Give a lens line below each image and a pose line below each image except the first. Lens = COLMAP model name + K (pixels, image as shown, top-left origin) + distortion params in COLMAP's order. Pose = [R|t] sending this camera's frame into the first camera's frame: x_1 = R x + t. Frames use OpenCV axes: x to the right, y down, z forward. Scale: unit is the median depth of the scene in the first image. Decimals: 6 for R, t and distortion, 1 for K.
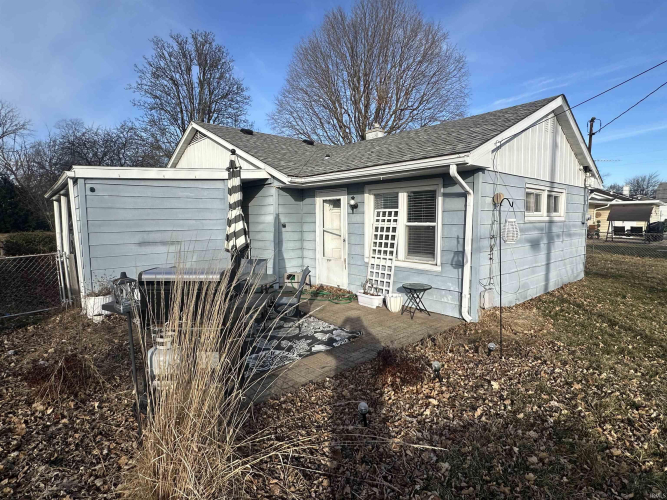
lens RADIAL K [[349.9, 0, 333.5], [0, 349.9, 250.0], [0, 0, 1]] dist [-0.000373, -0.000106]
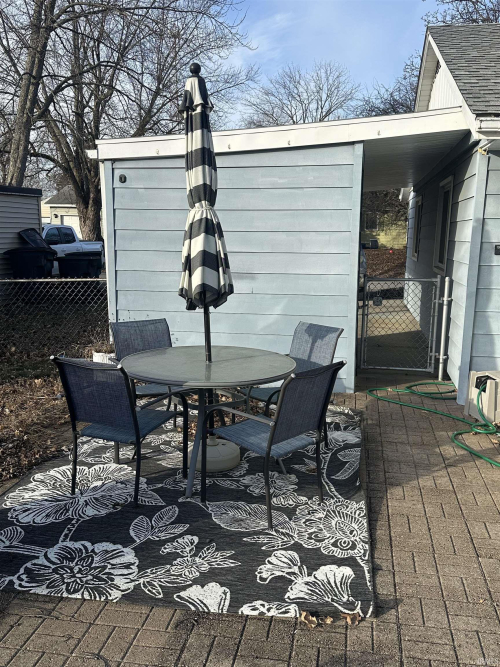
lens RADIAL K [[634.6, 0, 250.0], [0, 634.6, 333.5], [0, 0, 1]] dist [0.069575, -0.002287]
pose [[0.621576, 0.139674, -0.770802, 0.403600], [-0.085264, 0.990193, 0.110671, -0.054781], [0.778700, -0.003069, 0.627389, 0.548712]]
